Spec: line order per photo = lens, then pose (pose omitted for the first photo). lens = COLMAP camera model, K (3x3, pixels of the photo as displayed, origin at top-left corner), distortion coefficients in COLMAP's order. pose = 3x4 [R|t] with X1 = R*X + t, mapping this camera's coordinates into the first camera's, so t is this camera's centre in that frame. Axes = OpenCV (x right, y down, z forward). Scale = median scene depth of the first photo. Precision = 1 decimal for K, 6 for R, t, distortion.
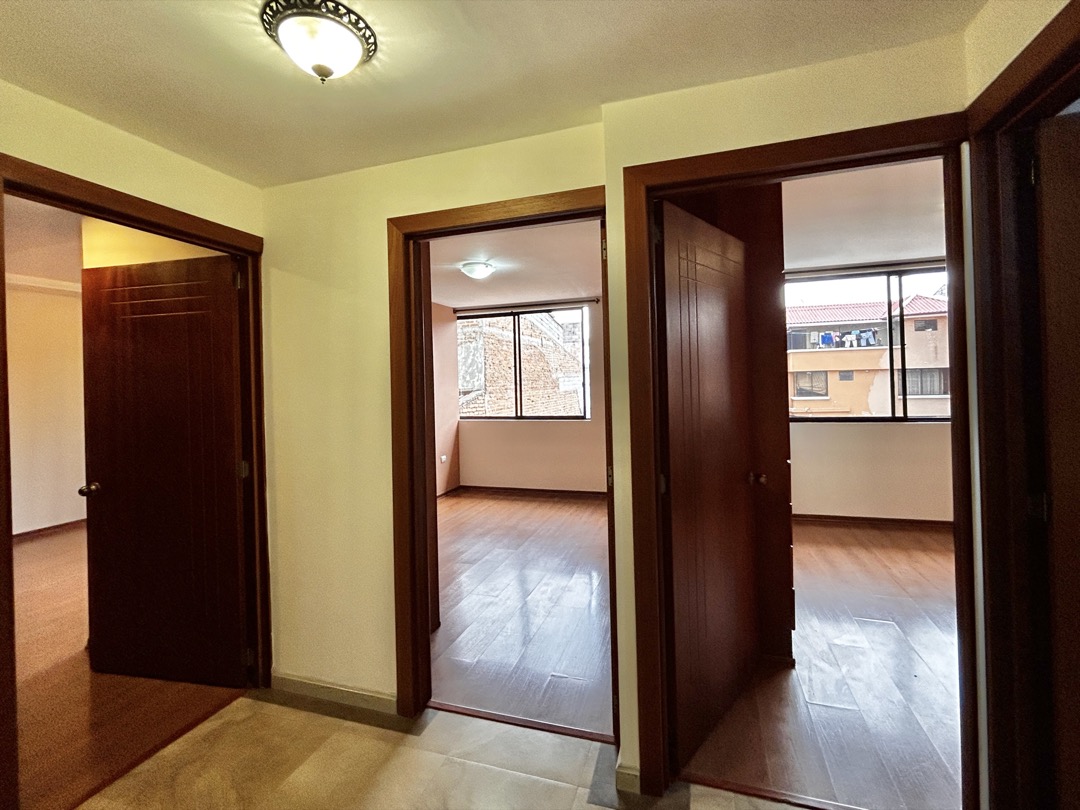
lens RADIAL K [[457.8, 0, 545.7], [0, 457.8, 375.4], [0, 0, 1]] dist [-0.001046, 0.000602]
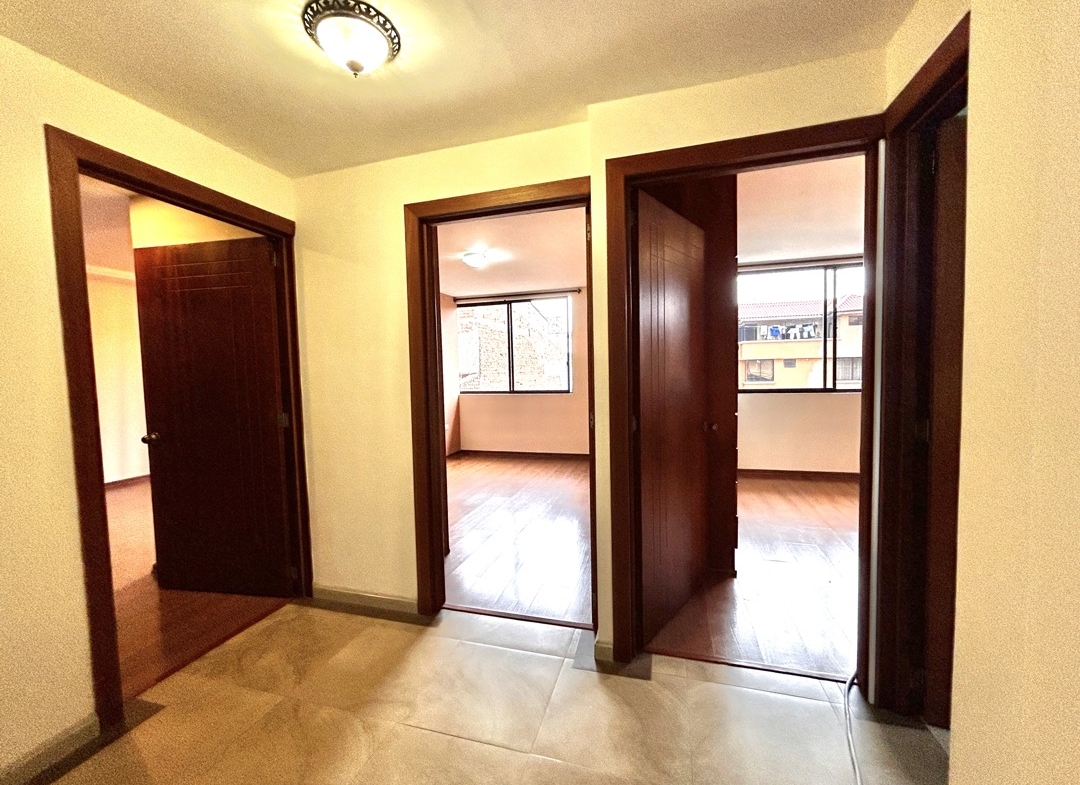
lens RADIAL K [[406.1, 0, 541.3], [0, 406.1, 393.5], [0, 0, 1]] dist [-0.001098, -0.000093]
pose [[0.999602, 0.001899, 0.028142, -0.021328], [-0.003389, 0.998590, 0.052978, 0.078775], [-0.028002, -0.053053, 0.998199, -0.068104]]
